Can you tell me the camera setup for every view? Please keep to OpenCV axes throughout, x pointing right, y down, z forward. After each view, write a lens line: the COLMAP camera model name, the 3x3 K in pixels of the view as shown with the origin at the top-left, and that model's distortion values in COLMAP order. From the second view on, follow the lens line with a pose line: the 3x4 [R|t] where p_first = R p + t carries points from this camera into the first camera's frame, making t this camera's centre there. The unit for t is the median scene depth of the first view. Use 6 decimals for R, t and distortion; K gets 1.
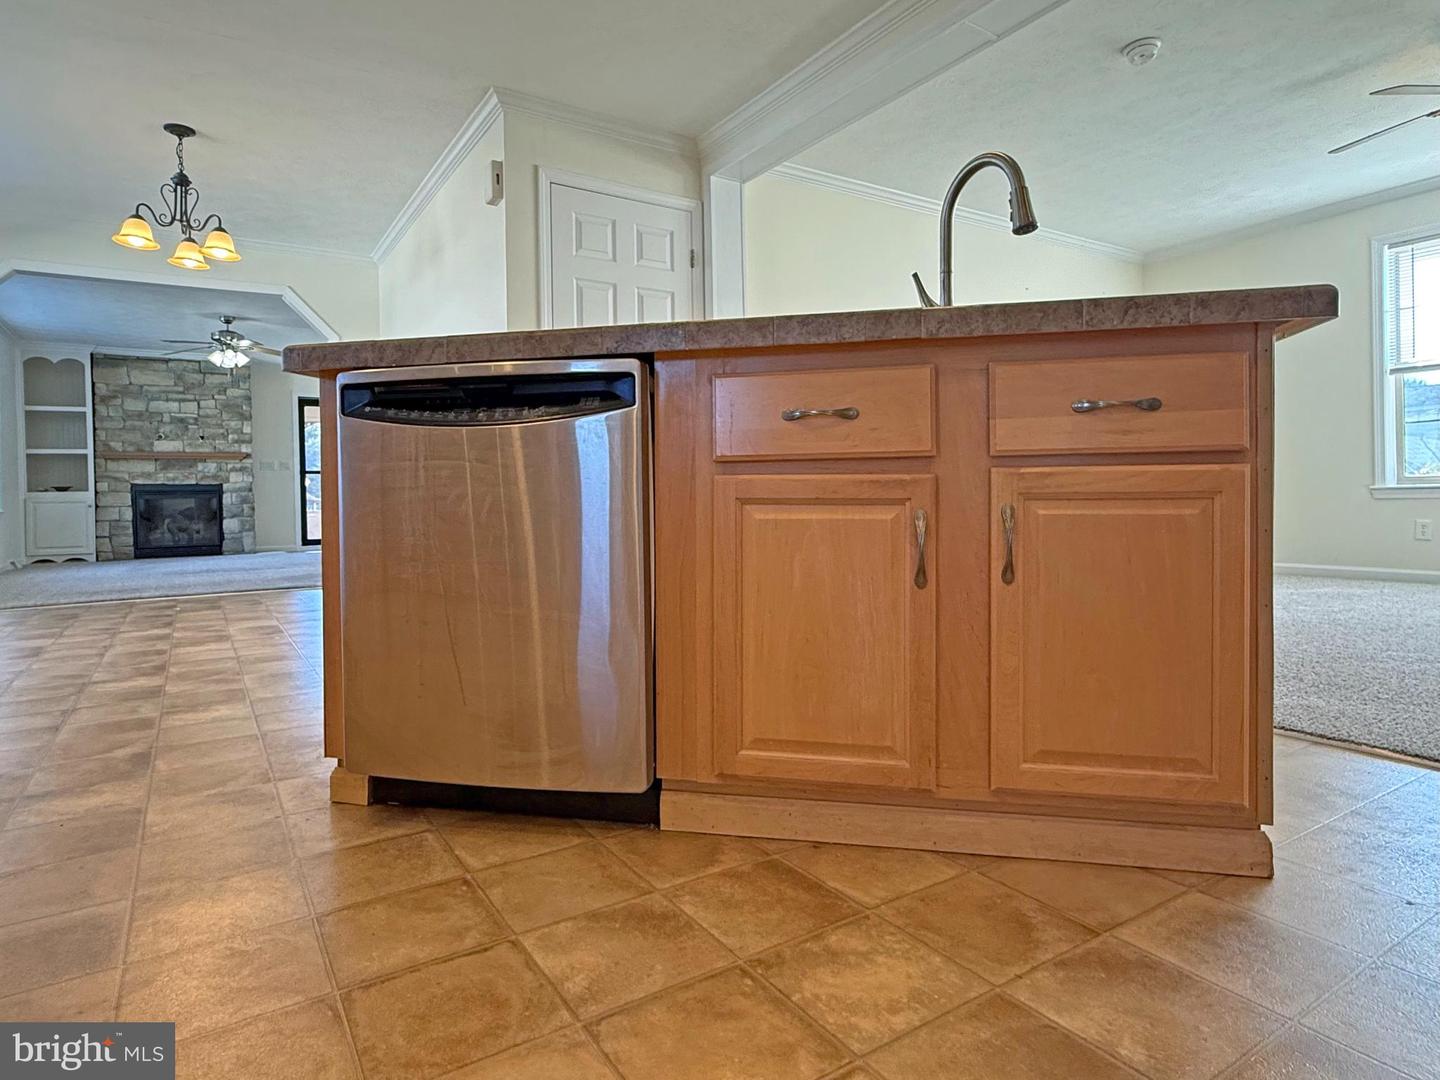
lens RADIAL K [[816.1, 0, 717.4], [0, 816.1, 500.1], [0, 0, 1]] dist [0.000544, -0.001527]
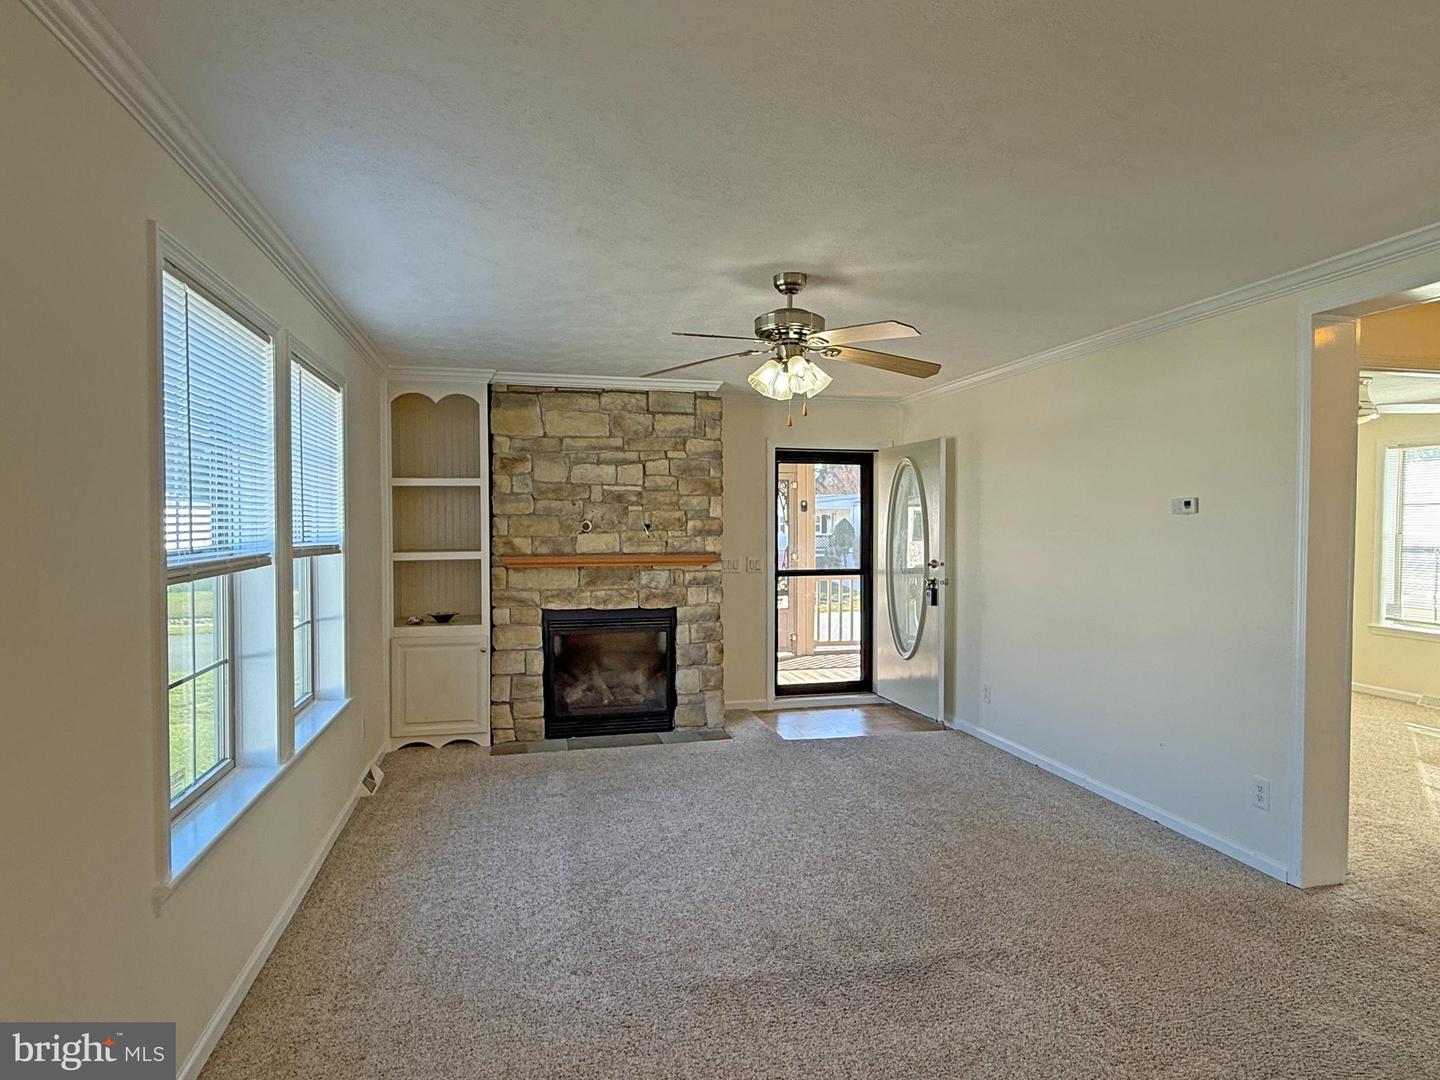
lens RADIAL K [[816.1, 0, 715.9], [0, 816.1, 536.1], [0, 0, 1]] dist [0.000544, -0.001527]
pose [[0.940981, 0.024376, -0.337581, -0.409915], [-0.019717, 0.999657, 0.017222, -0.083849], [0.337886, -0.009549, 0.941139, 0.499582]]
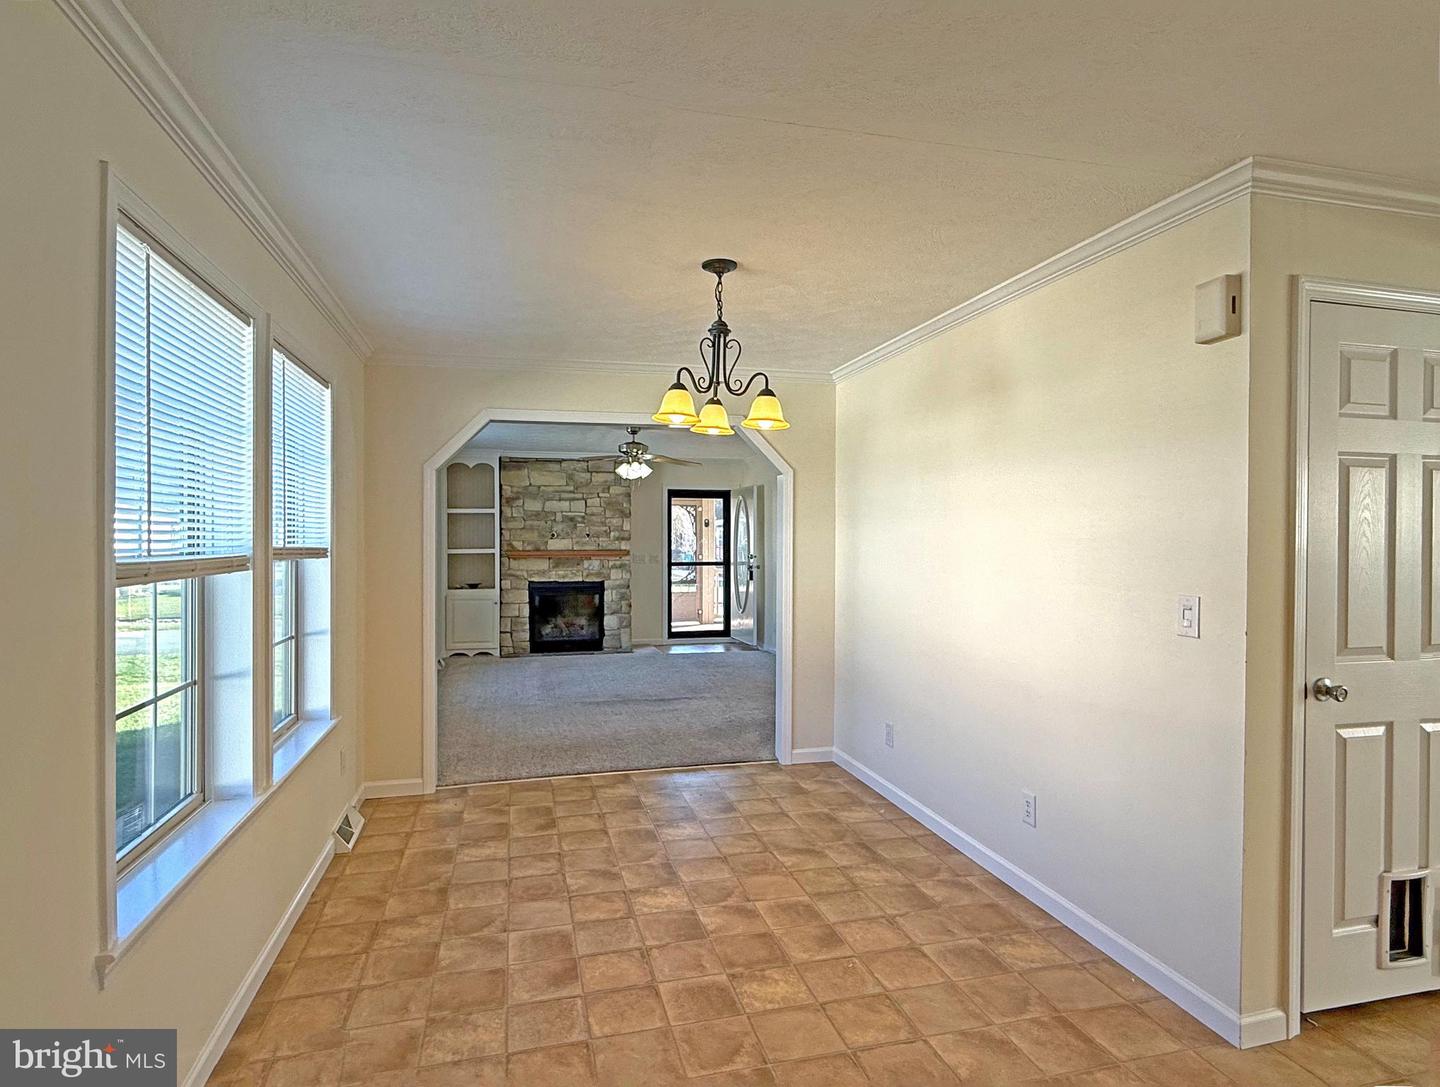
lens RADIAL K [[794.7, 0, 714.5], [0, 794.7, 539.8], [0, 0, 1]] dist [-0.007654, -0.000718]
pose [[0.946614, 0.020448, -0.321721, -0.170873], [-0.020319, 0.999786, 0.003758, -0.080987], [0.321729, 0.002980, 0.946827, 0.119674]]
